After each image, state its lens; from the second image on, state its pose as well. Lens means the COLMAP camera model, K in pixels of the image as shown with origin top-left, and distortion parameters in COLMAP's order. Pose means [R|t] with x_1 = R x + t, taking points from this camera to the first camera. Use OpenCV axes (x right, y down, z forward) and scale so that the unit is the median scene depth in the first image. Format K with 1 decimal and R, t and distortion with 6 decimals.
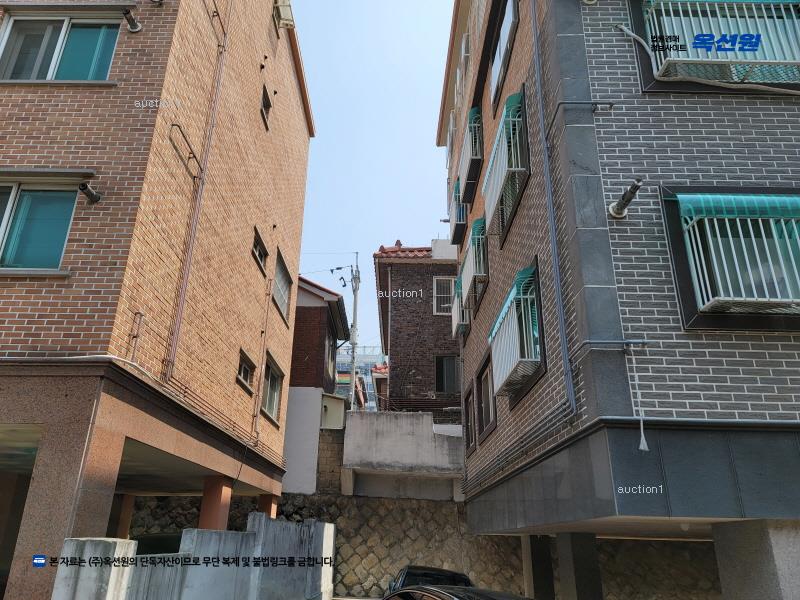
lens RADIAL K [[584.4, 0, 399.2], [0, 584.4, 303.4], [0, 0, 1]] dist [0.061879, -0.041605]
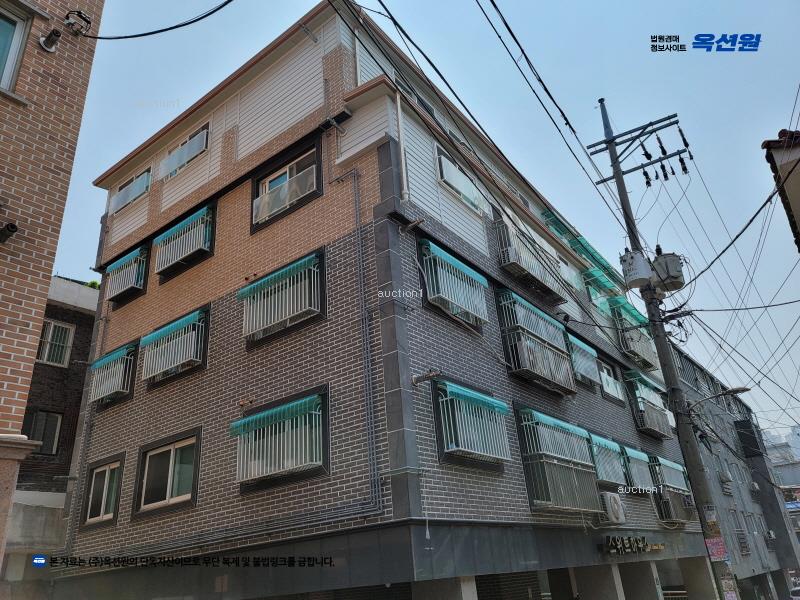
lens RADIAL K [[584.4, 0, 402.0], [0, 584.4, 298.2], [0, 0, 1]] dist [0.061879, -0.041605]
pose [[0.605013, 0.281346, 0.744851, -0.964787], [-0.213309, 0.958567, -0.188809, -0.067663], [-0.767110, -0.044652, 0.639959, 0.012024]]
